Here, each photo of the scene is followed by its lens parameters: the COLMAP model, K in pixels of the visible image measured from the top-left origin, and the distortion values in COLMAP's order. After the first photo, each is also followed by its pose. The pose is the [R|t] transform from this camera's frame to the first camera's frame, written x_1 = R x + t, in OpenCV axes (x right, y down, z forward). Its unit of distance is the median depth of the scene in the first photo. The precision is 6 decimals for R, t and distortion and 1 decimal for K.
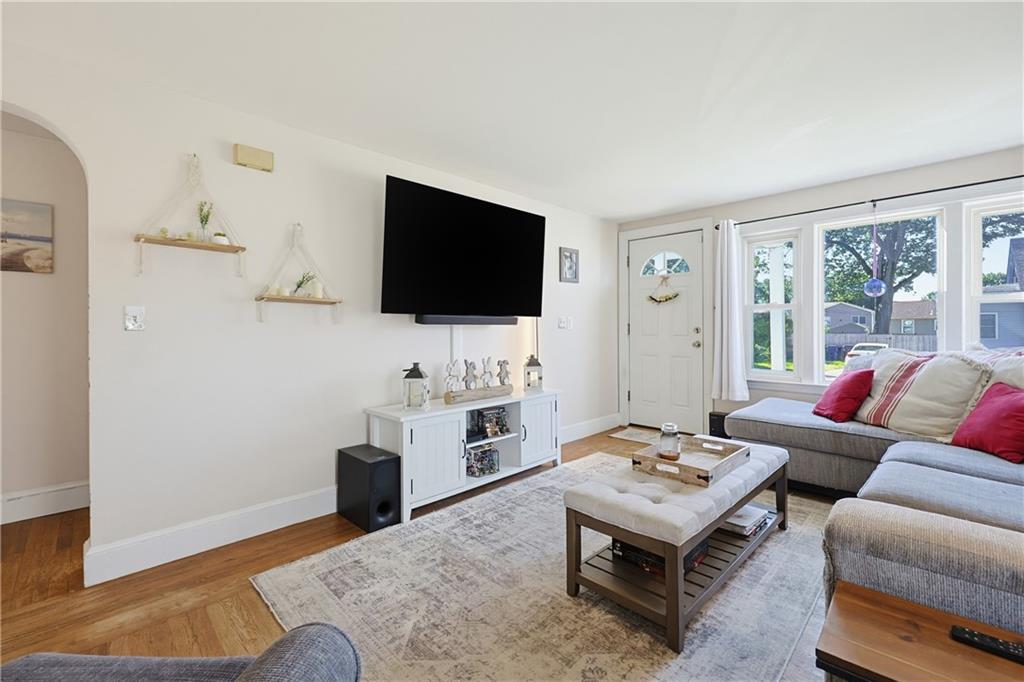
lens RADIAL K [[436.8, 0, 511.5], [0, 436.8, 334.8], [0, 0, 1]] dist [0.001211, 0.000284]
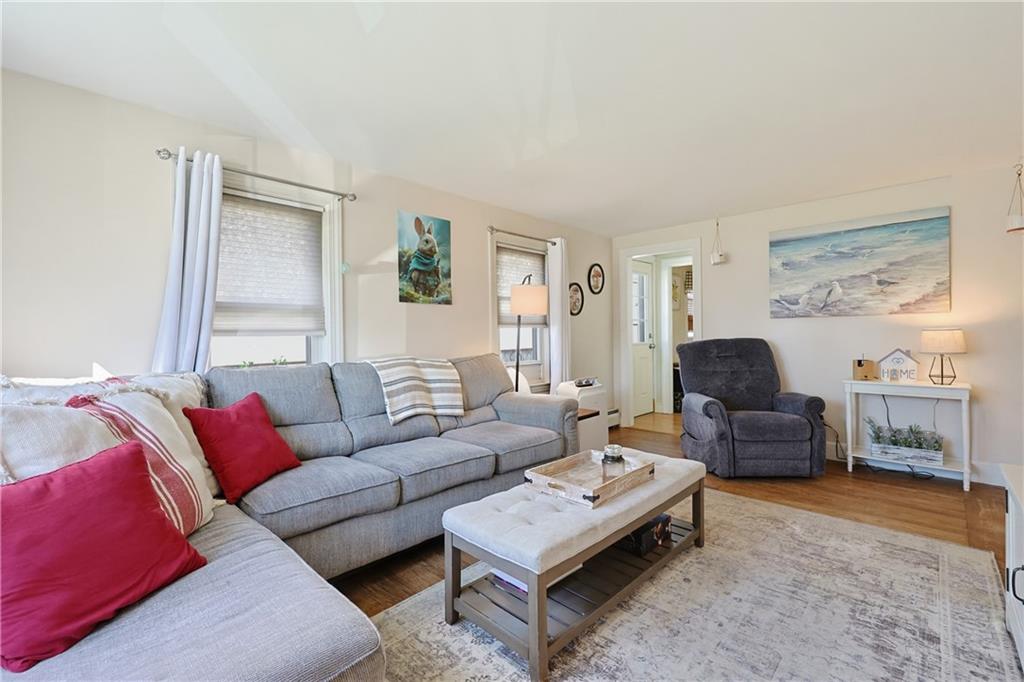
lens RADIAL K [[441.2, 0, 517.0], [0, 441.2, 348.3], [0, 0, 1]] dist [-0.000262, -0.000002]
pose [[-0.999678, 0.018215, -0.017645, 0.588072], [0.017711, 0.999442, 0.028308, -0.019487], [0.018151, 0.027987, -0.999443, 1.944217]]
